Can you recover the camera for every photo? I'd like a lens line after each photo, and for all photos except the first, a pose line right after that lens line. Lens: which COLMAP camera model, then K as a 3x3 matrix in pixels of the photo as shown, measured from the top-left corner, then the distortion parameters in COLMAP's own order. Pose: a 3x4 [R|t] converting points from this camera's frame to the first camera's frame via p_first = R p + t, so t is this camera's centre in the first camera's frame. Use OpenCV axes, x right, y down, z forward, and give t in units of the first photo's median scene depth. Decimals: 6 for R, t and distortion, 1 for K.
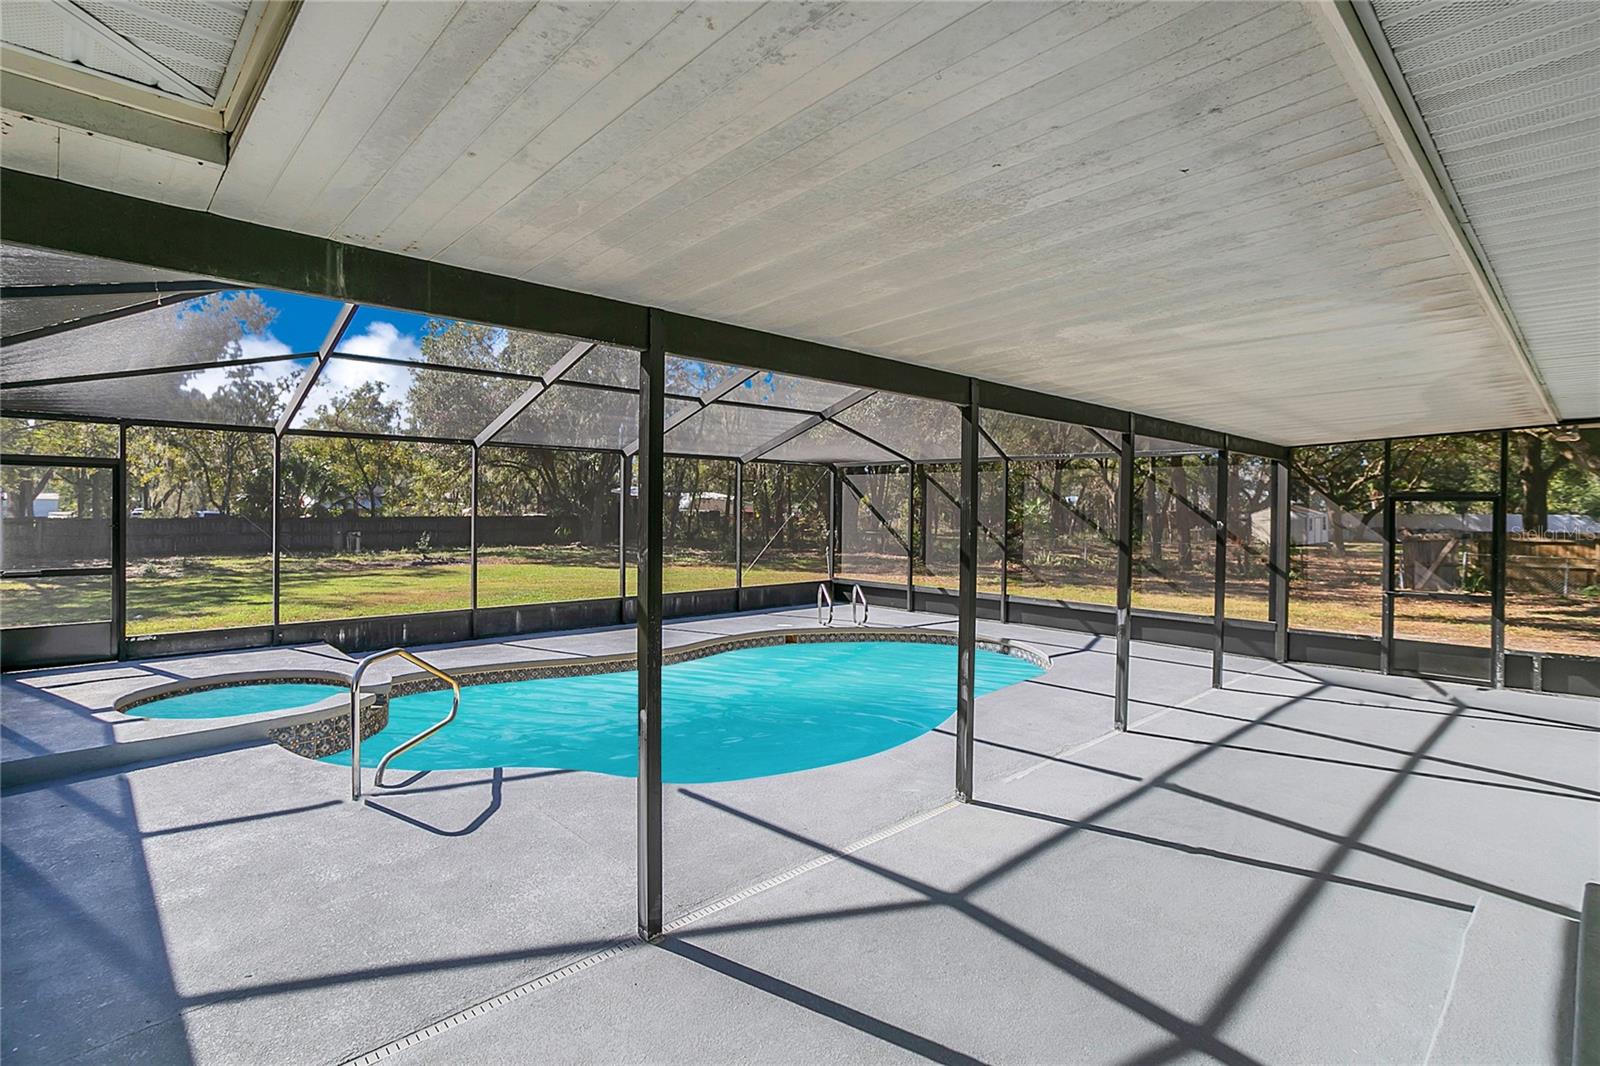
lens RADIAL K [[764.4, 0, 847.6], [0, 764.4, 518.7], [0, 0, 1]] dist [-0.032286, 0.016071]
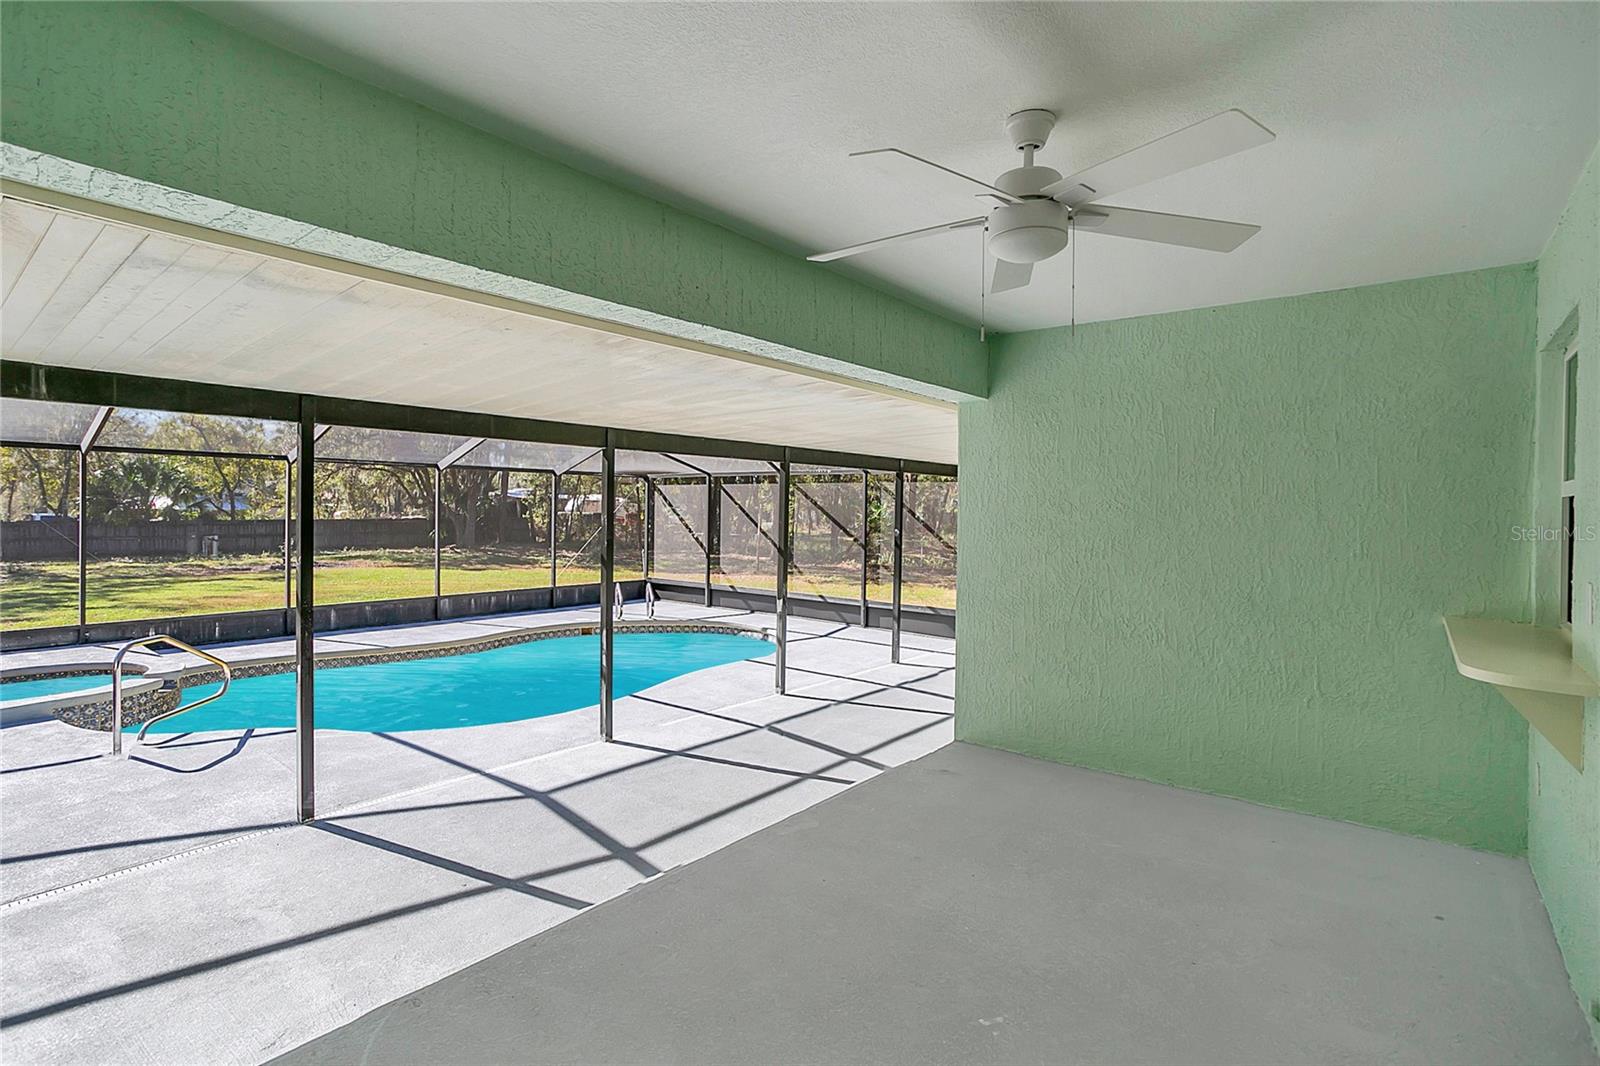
lens RADIAL K [[764.4, 0, 848.6], [0, 764.4, 519.1], [0, 0, 1]] dist [-0.032286, 0.016071]
pose [[0.994079, -0.001390, 0.108651, 0.240642], [0.001372, 0.999999, 0.000245, -0.011909], [-0.108652, -0.000094, 0.994080, -0.216098]]
